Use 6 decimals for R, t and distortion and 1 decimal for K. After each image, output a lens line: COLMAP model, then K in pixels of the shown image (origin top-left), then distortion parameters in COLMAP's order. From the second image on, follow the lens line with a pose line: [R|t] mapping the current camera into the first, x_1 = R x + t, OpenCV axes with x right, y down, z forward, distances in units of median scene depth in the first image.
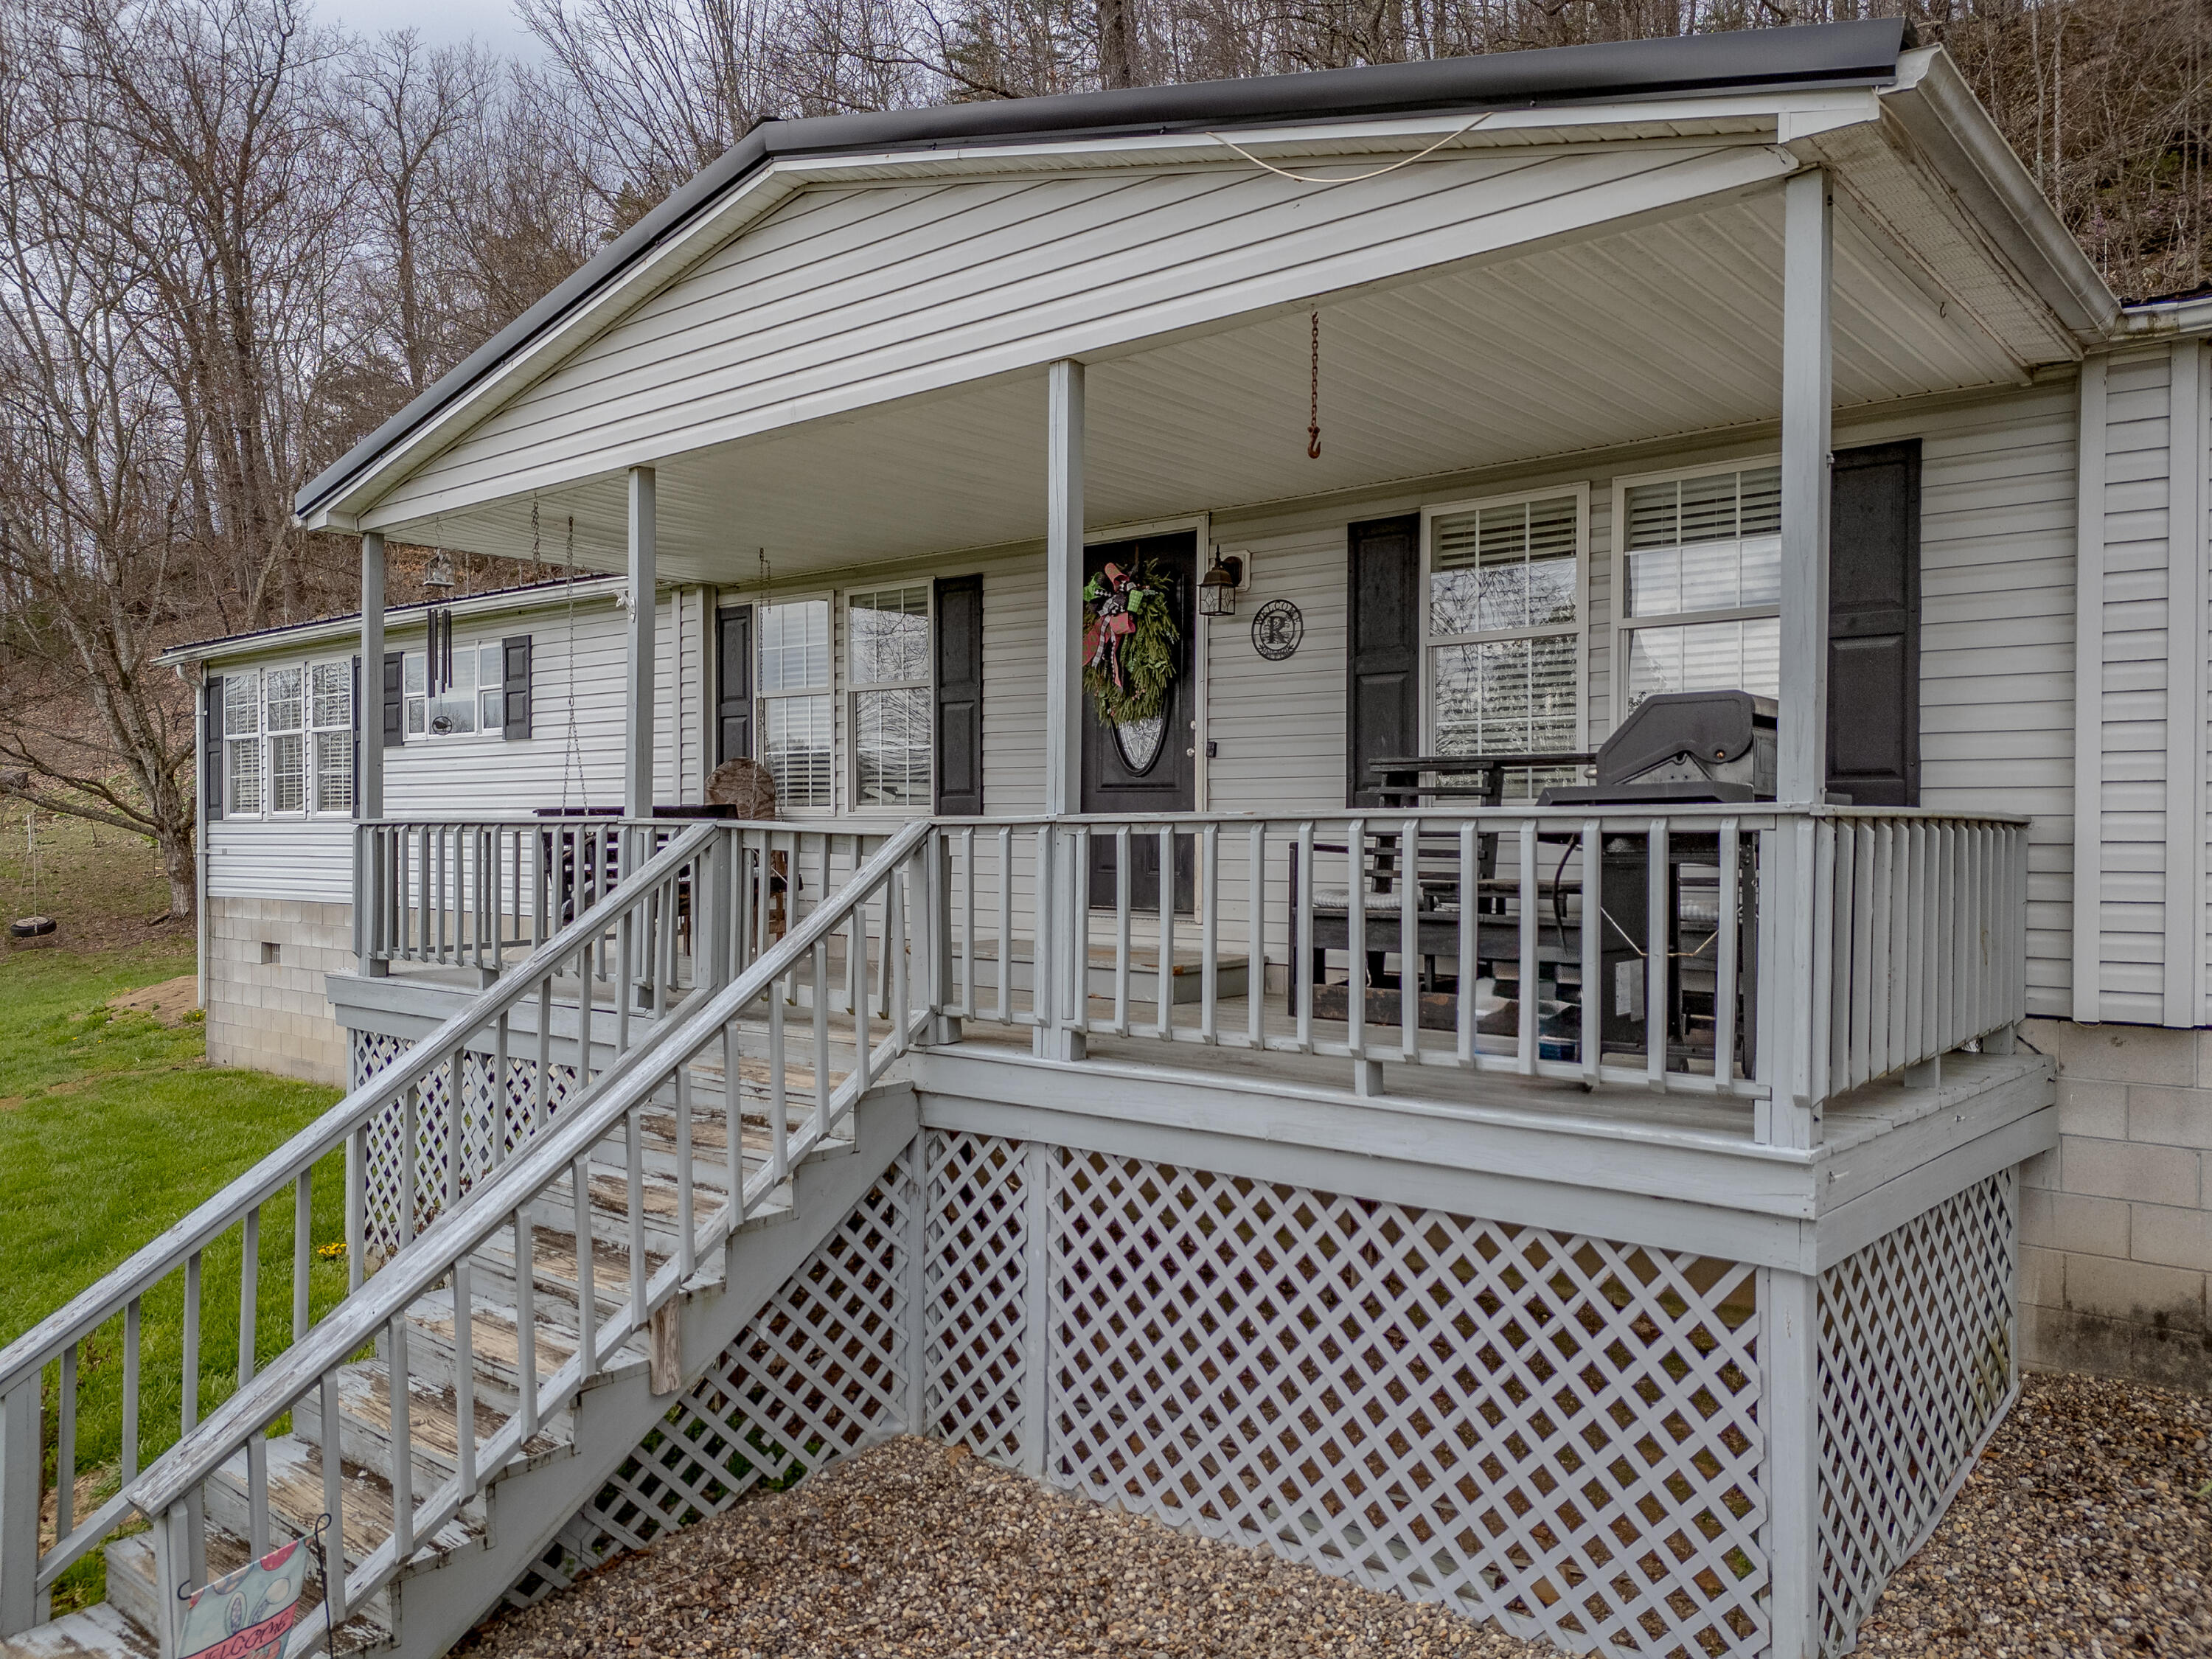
lens RADIAL K [[1617.6, 0, 1108.1], [0, 1617.6, 833.8], [0, 0, 1]] dist [0.054470, -0.045261]
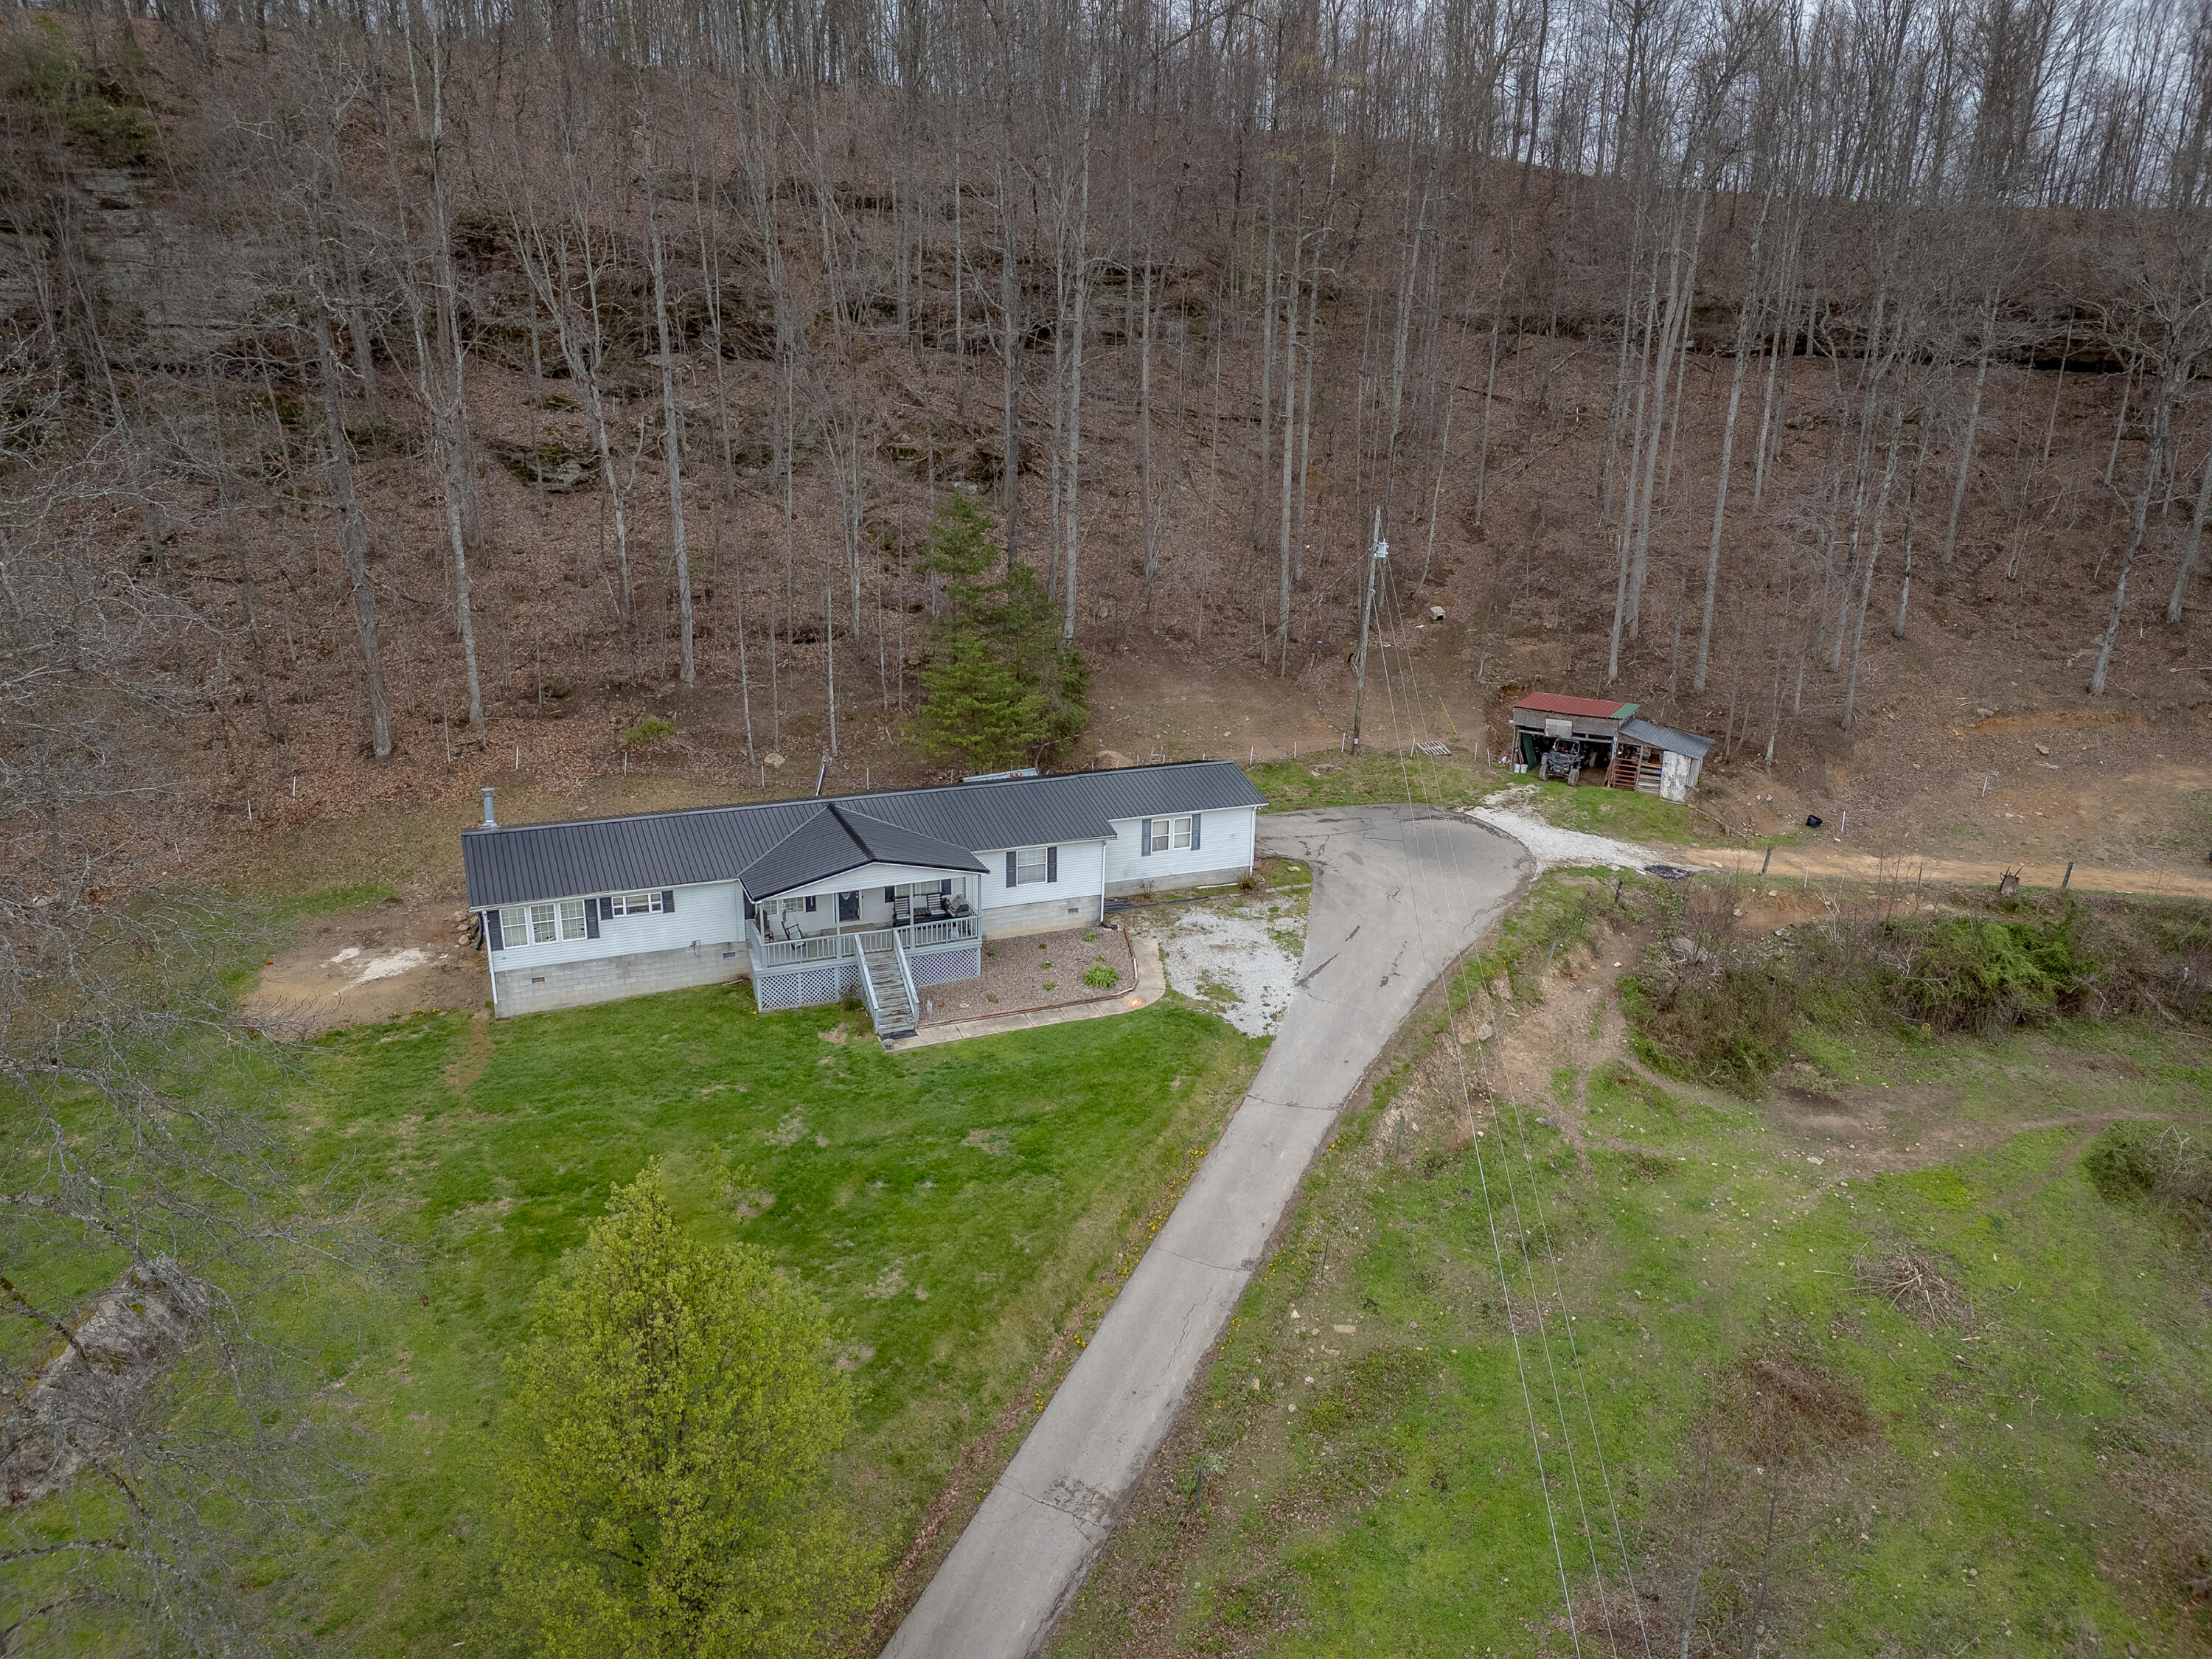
lens RADIAL K [[1617.6, 0, 1108.1], [0, 1617.6, 833.8], [0, 0, 1]] dist [0.054470, -0.045261]
pose [[0.476348, -0.270081, 0.836749, -2.915490], [-0.010561, 0.949829, 0.312593, -1.409096], [-0.879194, -0.157740, 0.449596, -1.714104]]
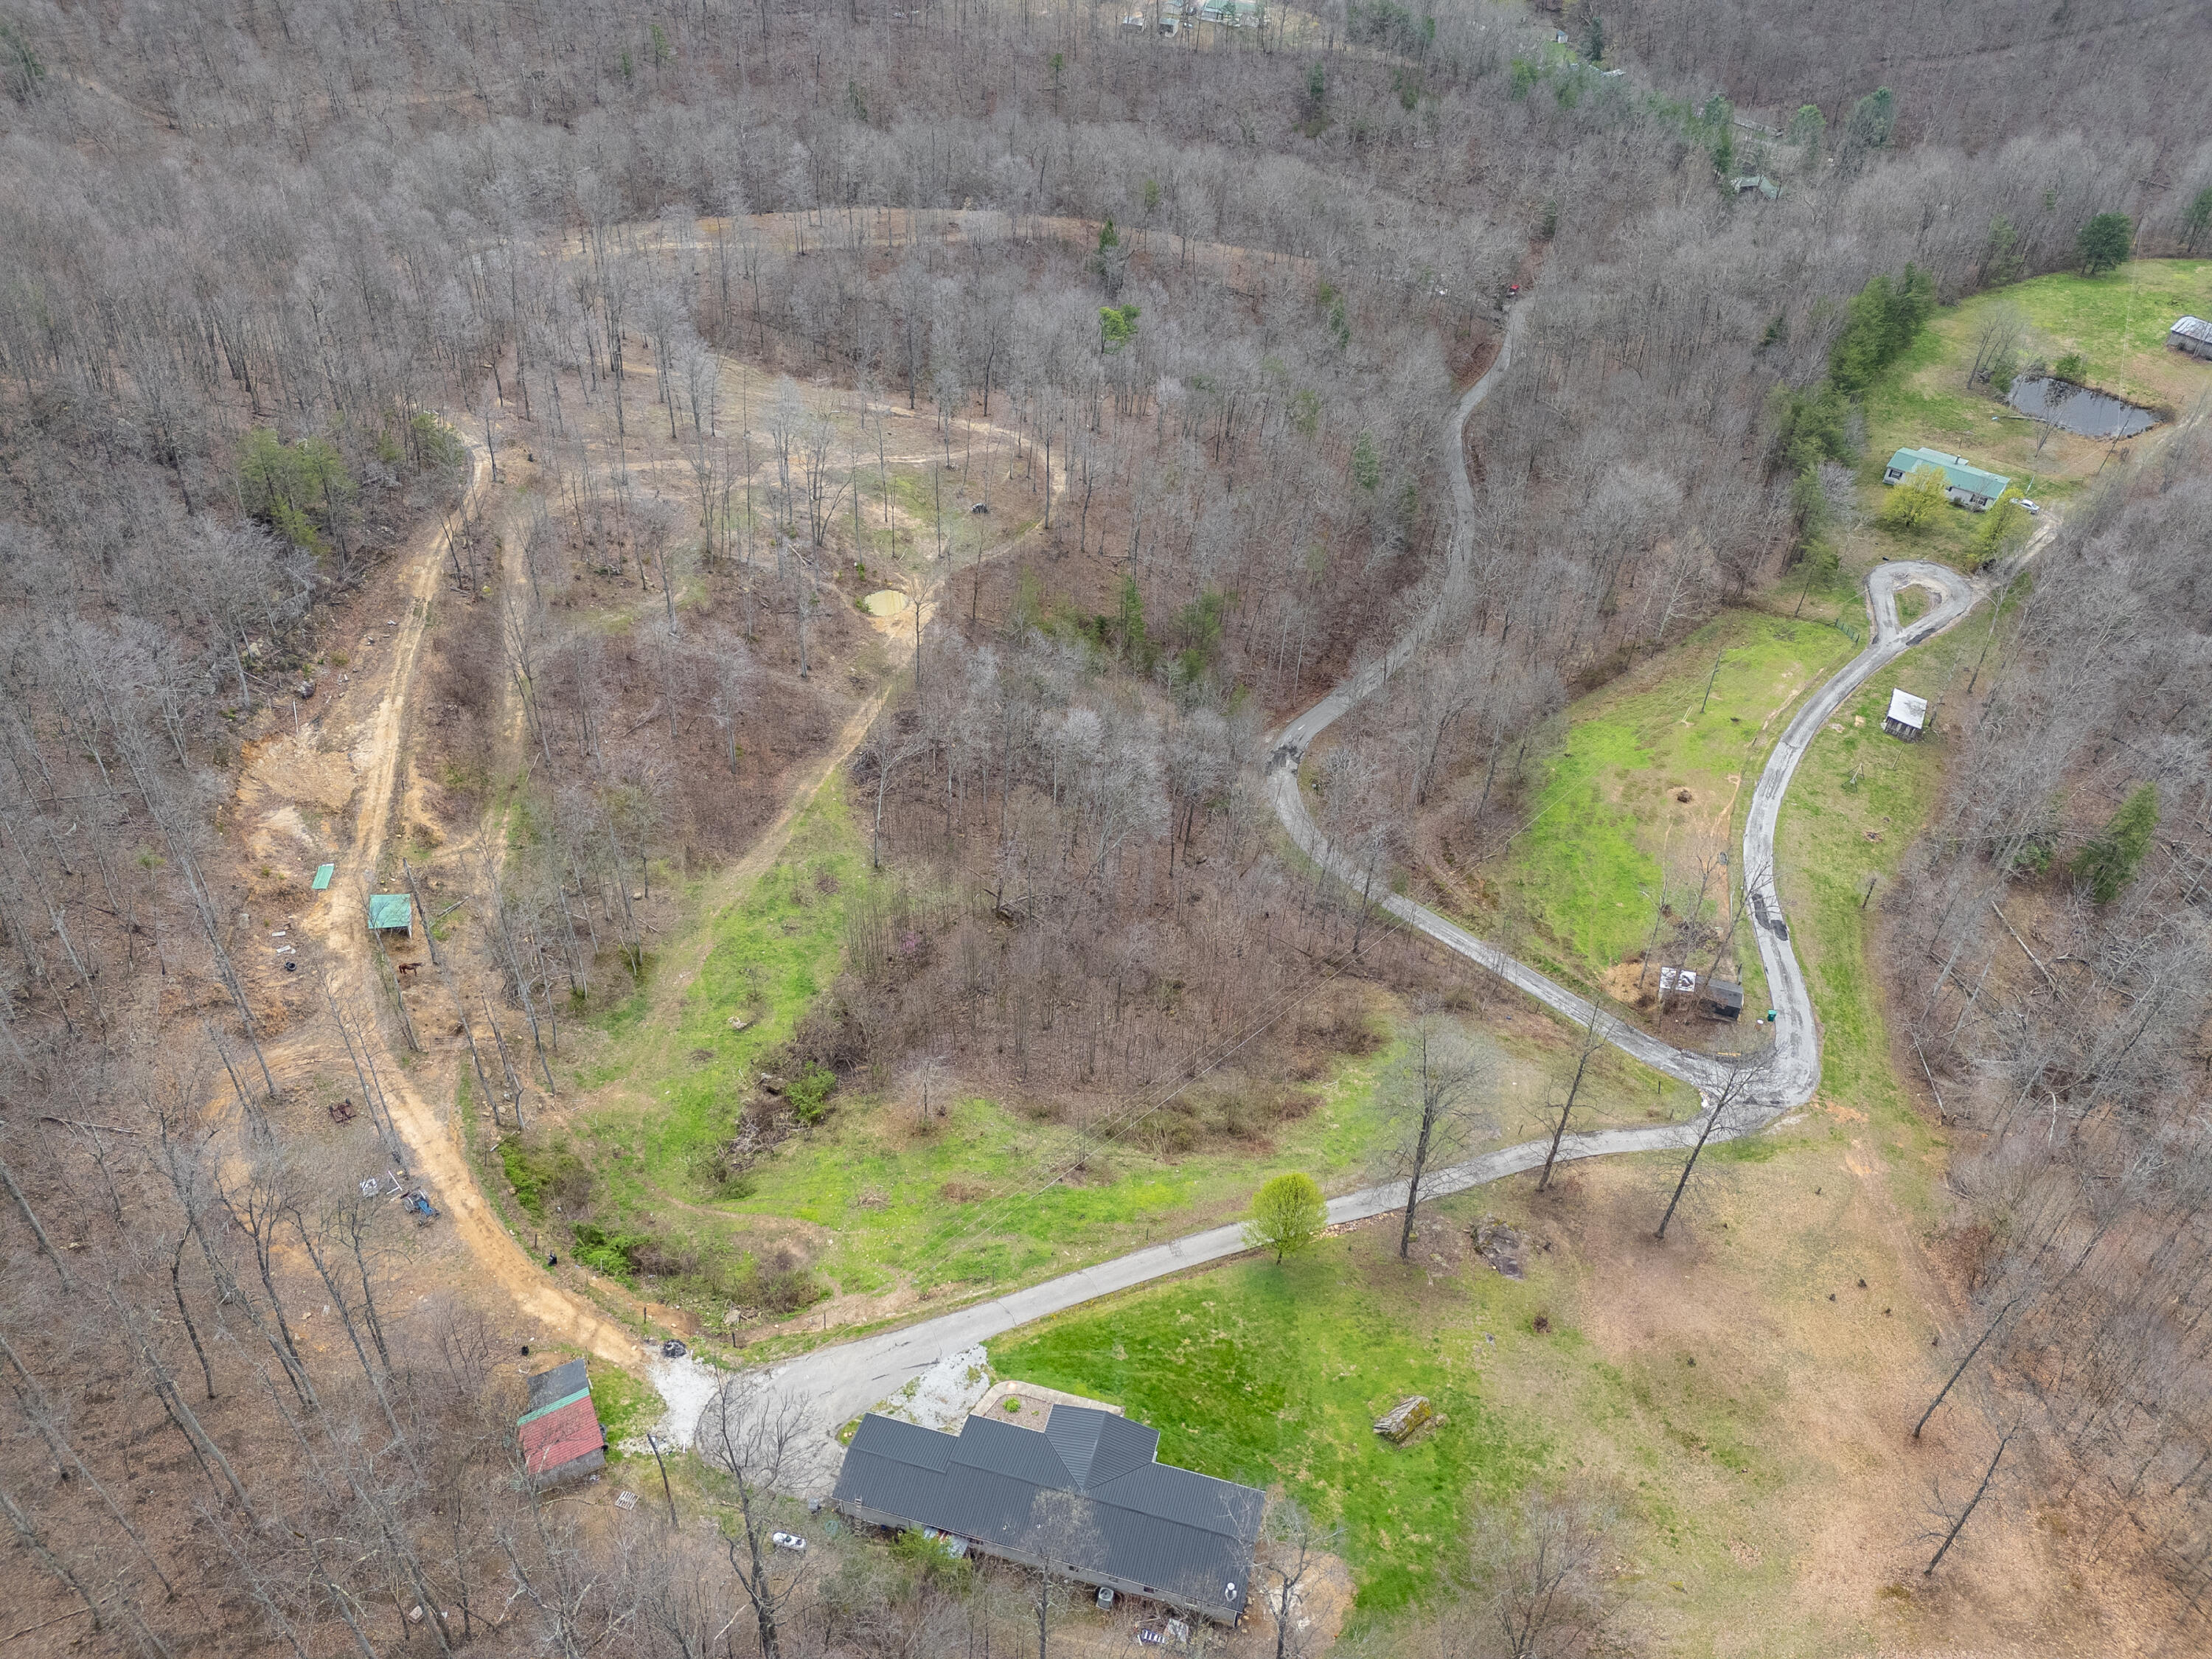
lens RADIAL K [[1617.6, 0, 1108.1], [0, 1617.6, 833.8], [0, 0, 1]] dist [0.054470, -0.045261]
pose [[-0.910392, 0.246984, -0.331942, 1.913662], [-0.030254, 0.760396, 0.648754, -7.749395], [0.412640, 0.600663, -0.684786, 4.302313]]
